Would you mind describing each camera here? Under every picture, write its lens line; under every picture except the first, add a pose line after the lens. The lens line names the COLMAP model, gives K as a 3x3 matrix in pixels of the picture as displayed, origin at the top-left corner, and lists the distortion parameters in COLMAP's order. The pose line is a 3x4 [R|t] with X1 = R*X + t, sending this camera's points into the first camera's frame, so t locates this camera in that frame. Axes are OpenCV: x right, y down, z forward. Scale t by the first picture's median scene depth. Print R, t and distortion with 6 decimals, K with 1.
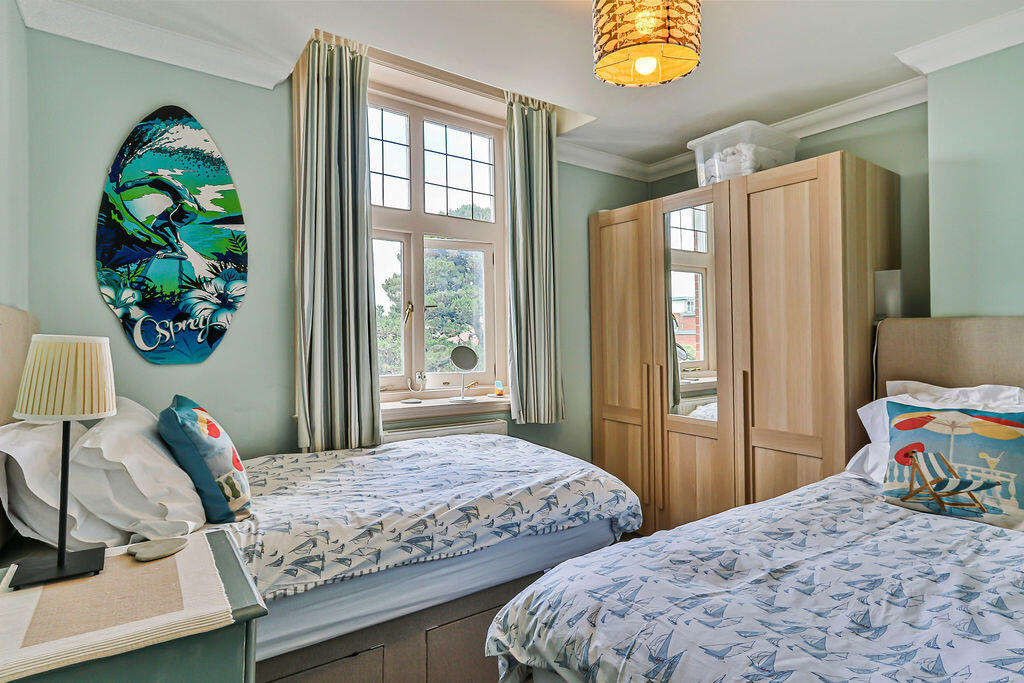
lens RADIAL K [[544.8, 0, 513.7], [0, 544.8, 340.1], [0, 0, 1]] dist [-0.003204, 0.000167]
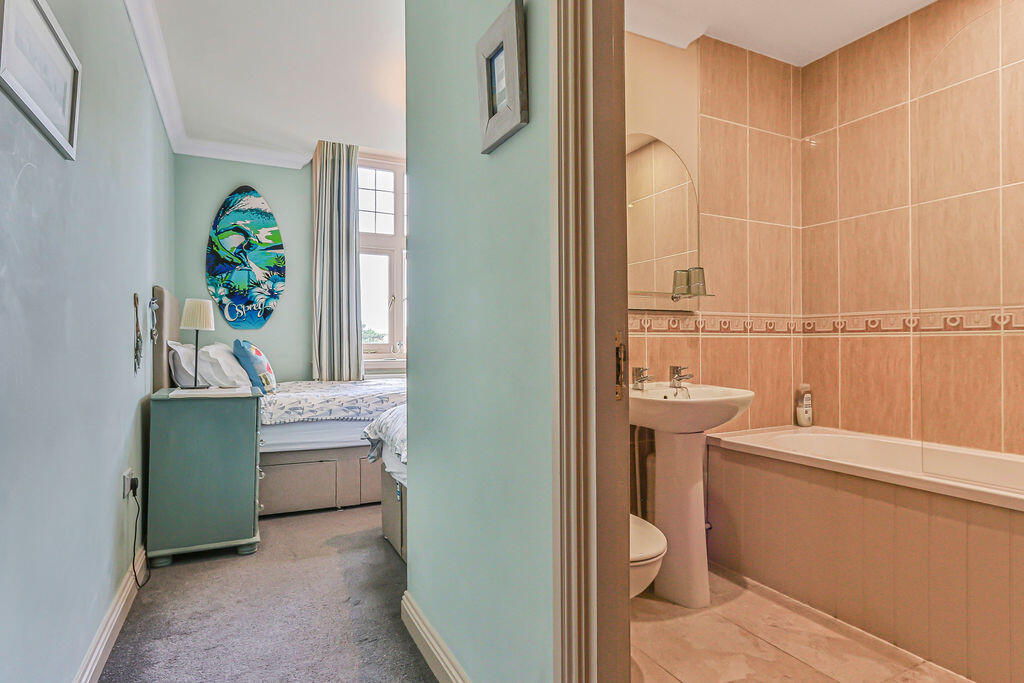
lens RADIAL K [[544.8, 0, 510.4], [0, 544.8, 340.1], [0, 0, 1]] dist [-0.003204, 0.000167]
pose [[0.990659, -0.001758, -0.136354, 0.489981], [0.000845, 0.999977, -0.006751, 0.093860], [0.136363, 0.006572, 0.990637, -0.662981]]
